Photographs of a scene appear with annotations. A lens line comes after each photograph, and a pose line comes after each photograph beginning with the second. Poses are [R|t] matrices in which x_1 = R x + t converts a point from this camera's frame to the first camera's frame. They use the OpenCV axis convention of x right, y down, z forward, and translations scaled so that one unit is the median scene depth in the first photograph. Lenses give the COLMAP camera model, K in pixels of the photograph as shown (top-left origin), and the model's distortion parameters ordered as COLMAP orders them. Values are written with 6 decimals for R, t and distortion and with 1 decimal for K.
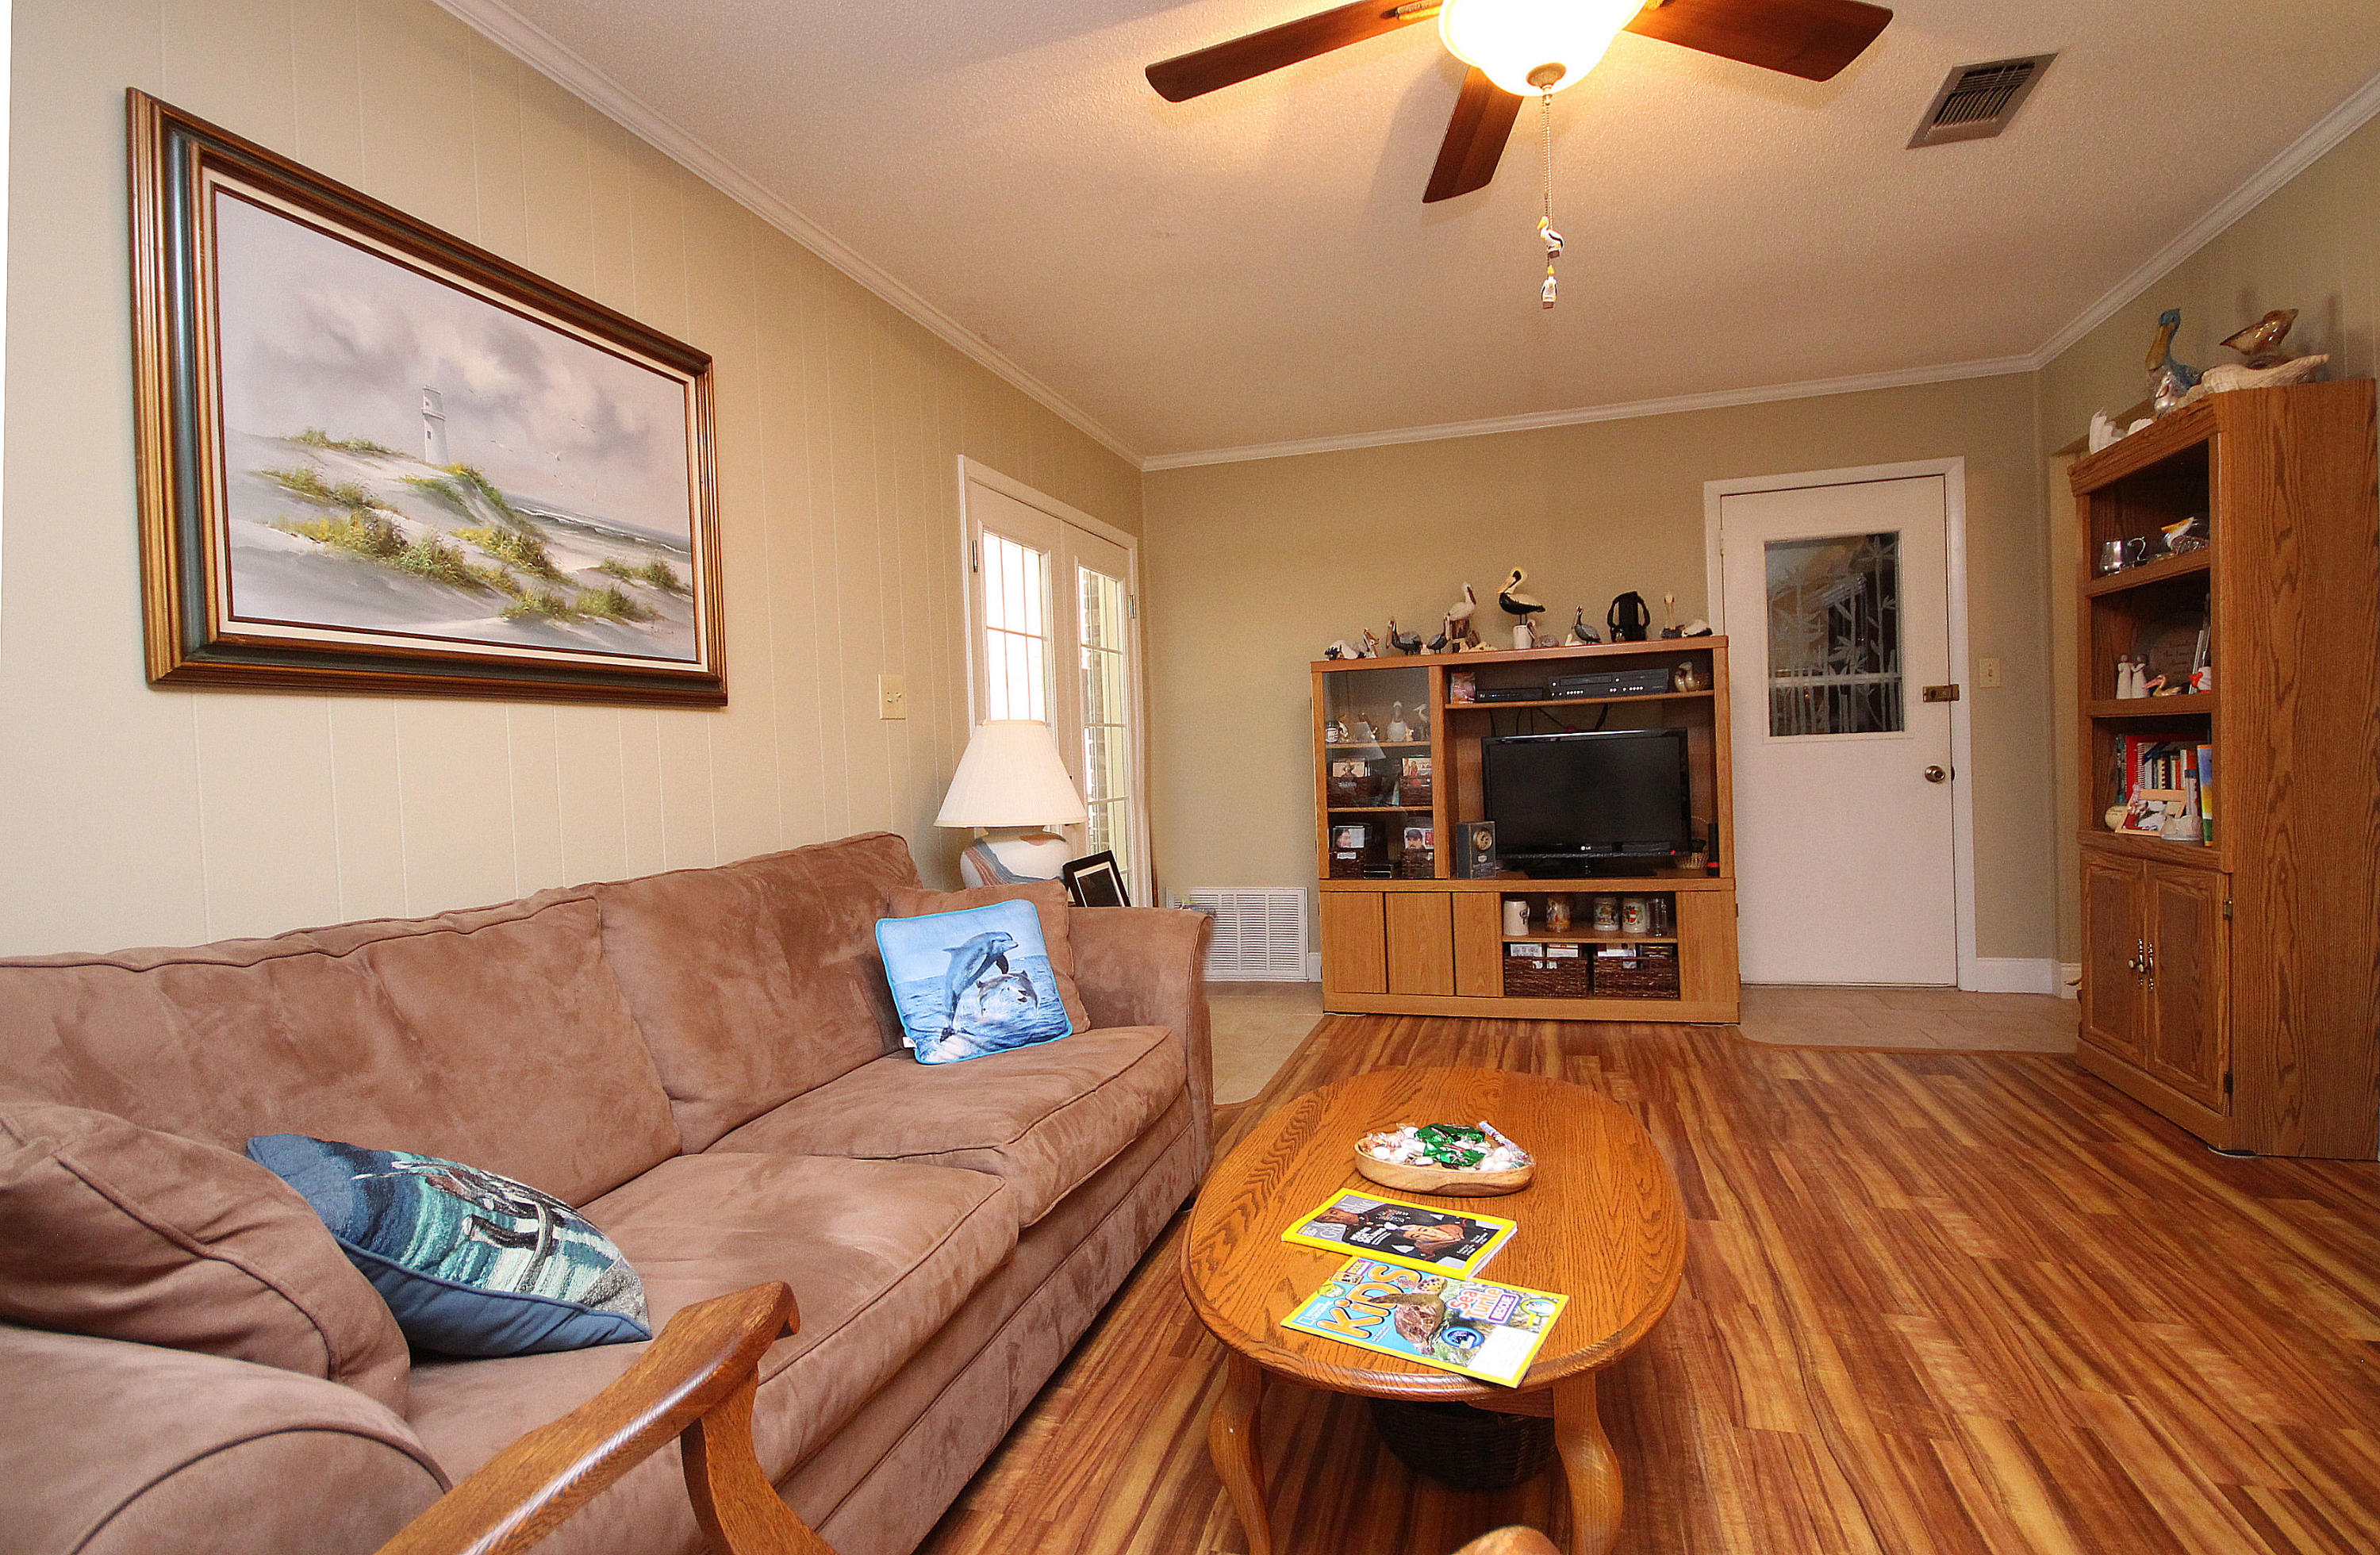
lens RADIAL K [[1102.1, 0, 1232.8], [0, 1102.1, 782.3], [0, 0, 1]] dist [0.012425, -0.014771]
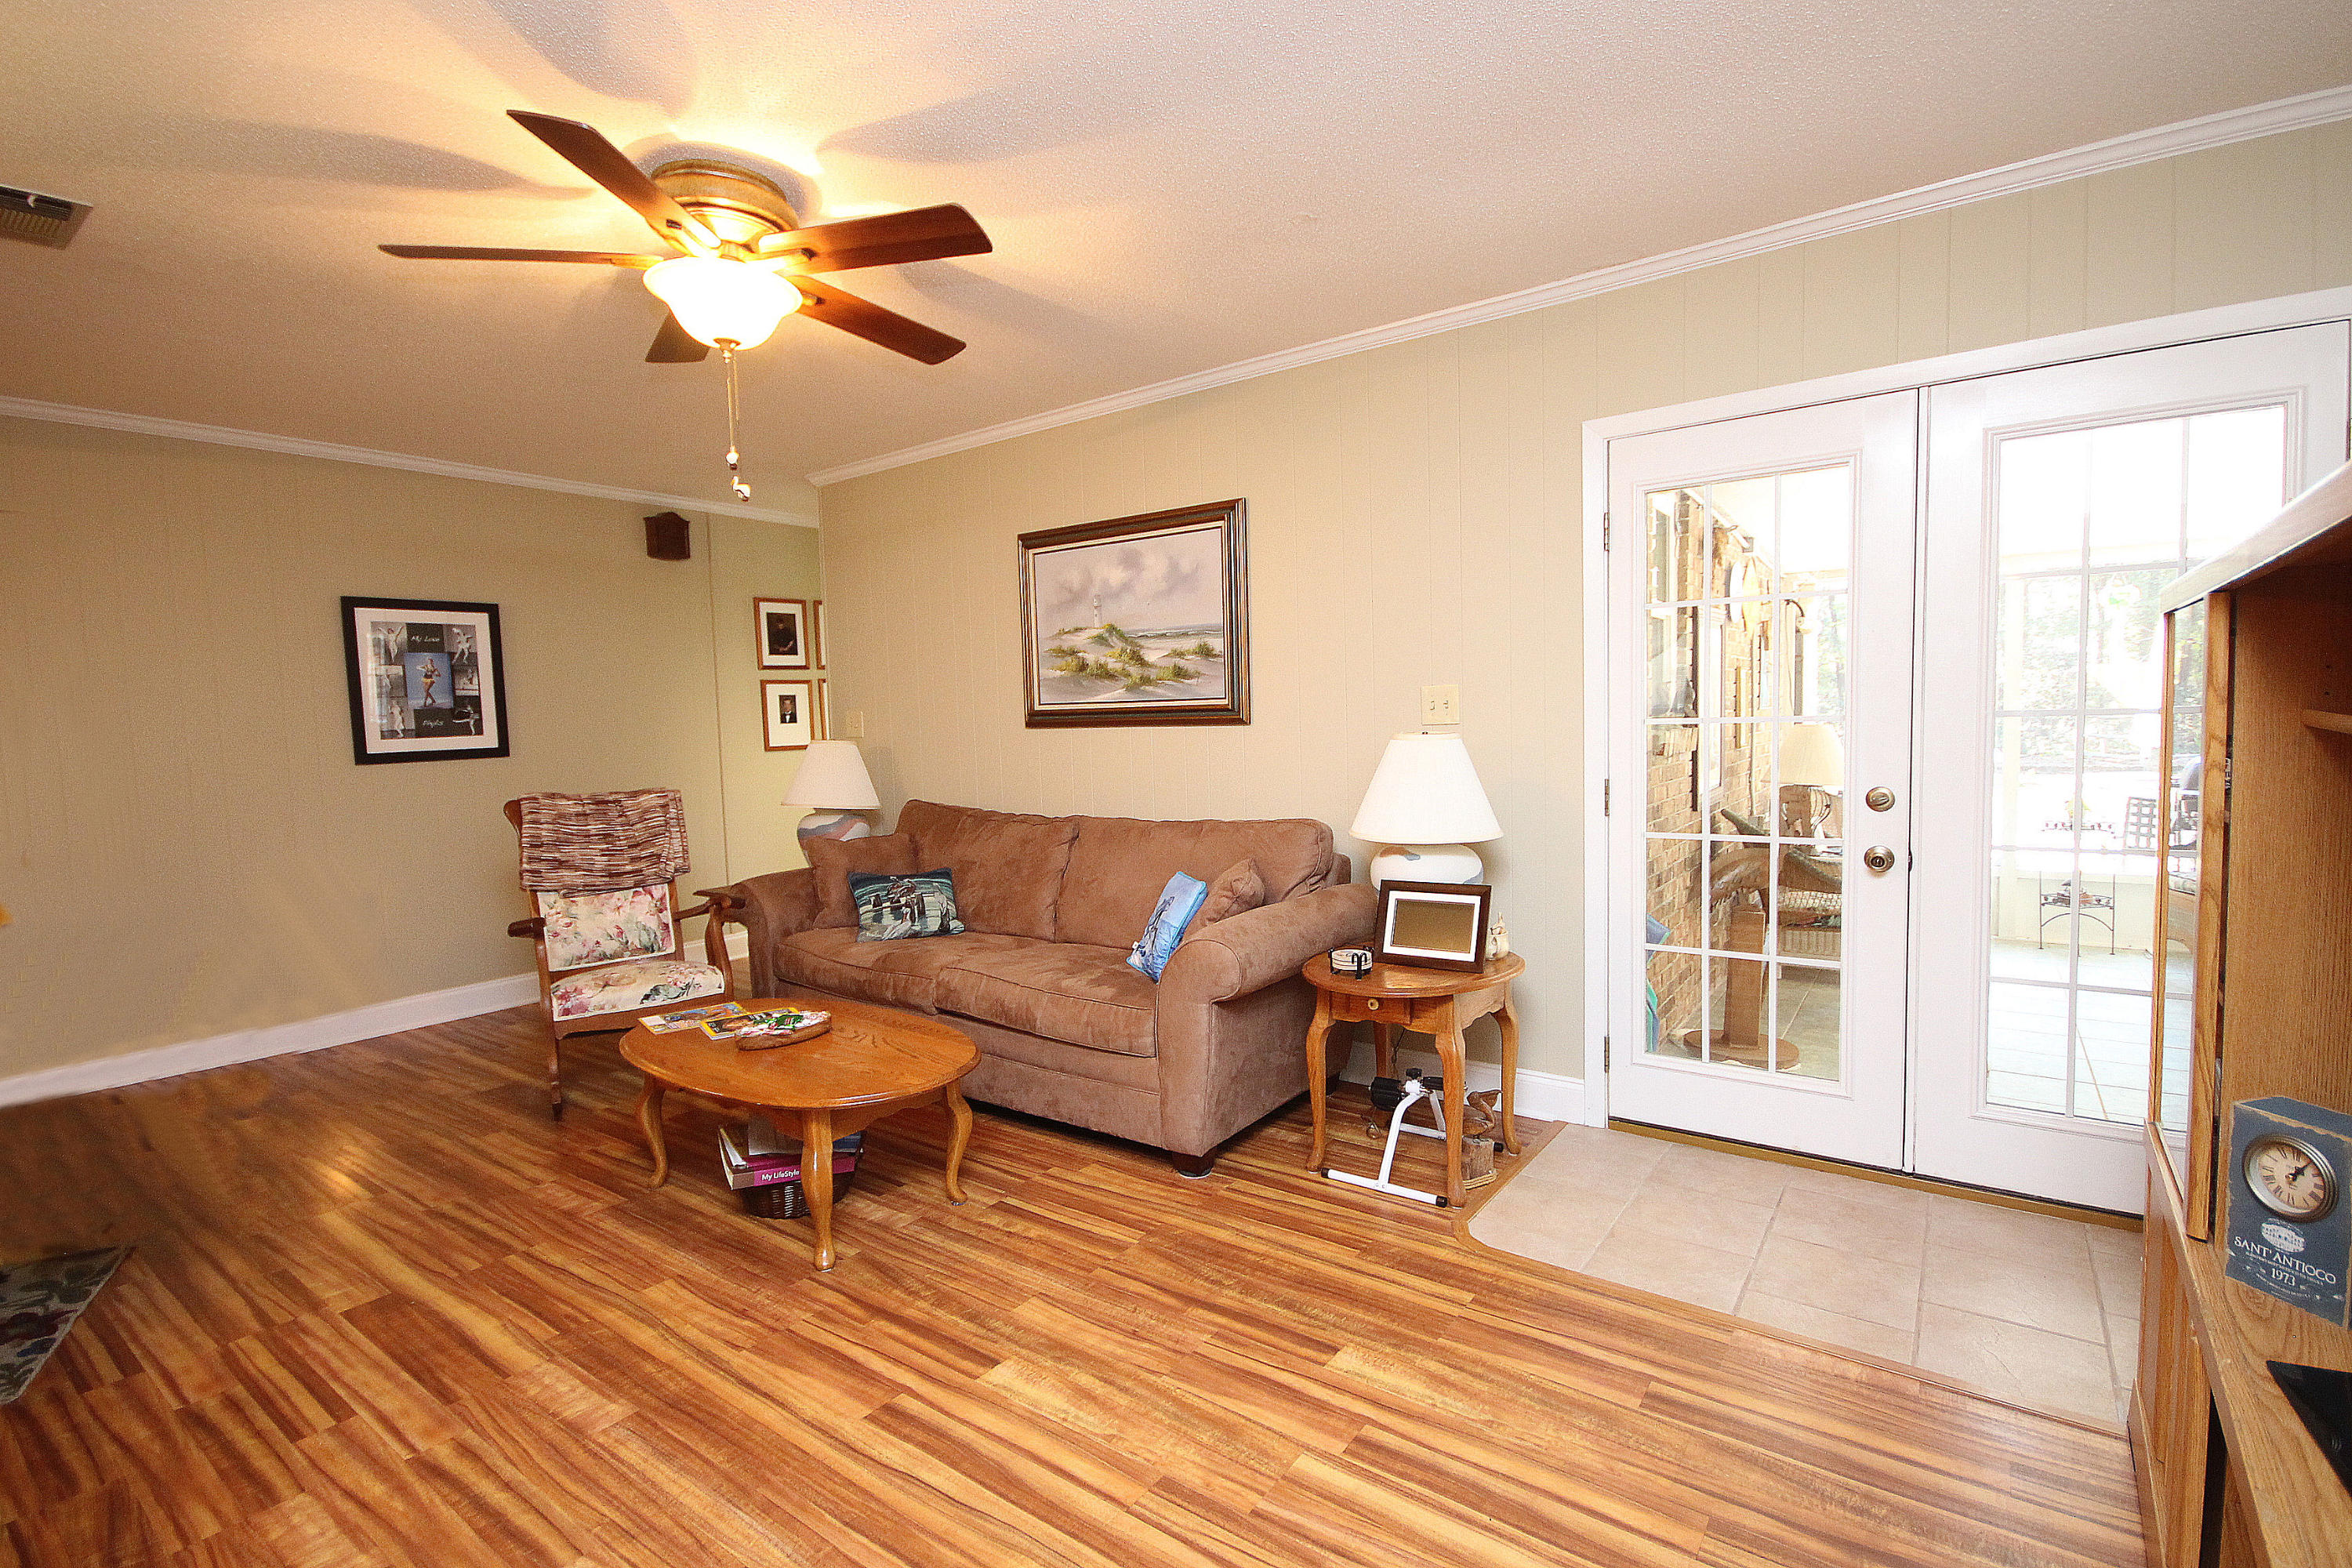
lens RADIAL K [[1079.4, 0, 1146.9], [0, 1079.4, 788.7], [0, 0, 1]] dist [-0.000617, -0.000566]
pose [[-0.359632, 0.109168, -0.926686, 1.311961], [0.014071, 0.993654, 0.111596, -0.192936], [0.932988, 0.027094, -0.358886, 1.827601]]
